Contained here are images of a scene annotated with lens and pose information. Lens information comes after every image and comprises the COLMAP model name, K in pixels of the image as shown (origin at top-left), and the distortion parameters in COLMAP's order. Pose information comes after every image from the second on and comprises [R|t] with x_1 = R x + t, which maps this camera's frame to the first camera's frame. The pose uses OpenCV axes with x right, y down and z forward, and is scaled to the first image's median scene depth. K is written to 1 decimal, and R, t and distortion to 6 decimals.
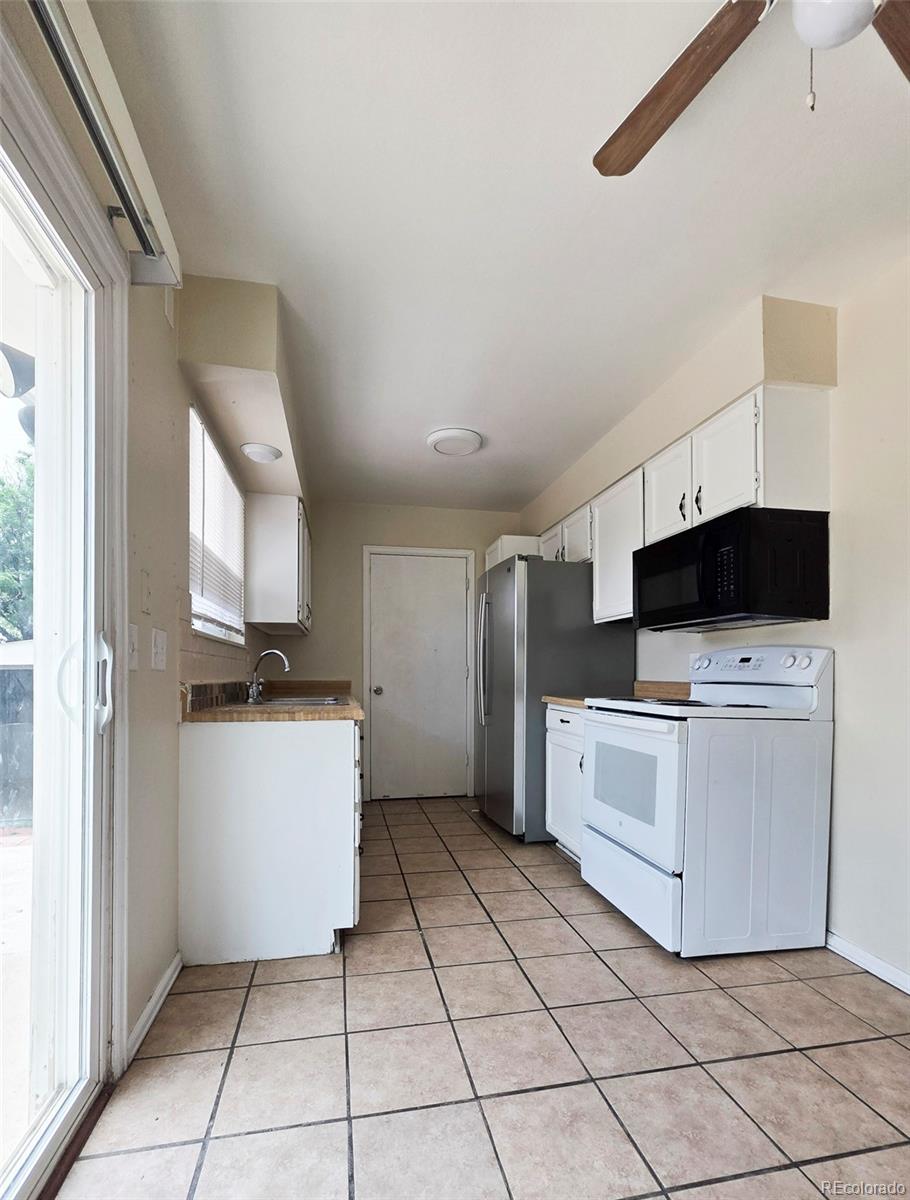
lens RADIAL K [[586.3, 0, 455.0], [0, 586.3, 600.0], [0, 0, 1]] dist [-0.000114, -0.000028]
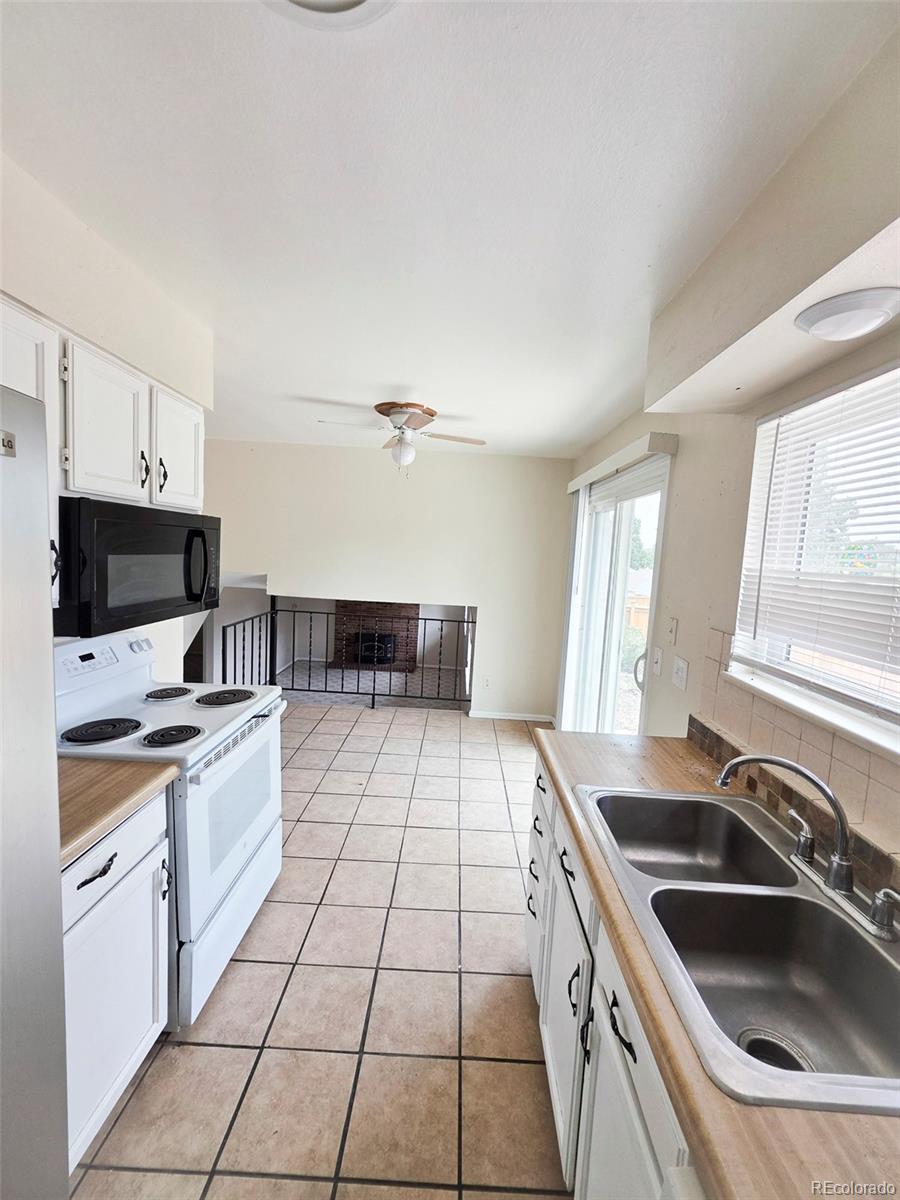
lens RADIAL K [[481.9, 0, 450.0], [0, 481.9, 600.0], [0, 0, 1]] dist [0.000795, 0.000295]
pose [[-0.973364, -0.076466, 0.216139, -0.160206], [-0.082764, 0.996364, -0.020222, -0.011898], [-0.213807, -0.037572, -0.976153, 1.717872]]
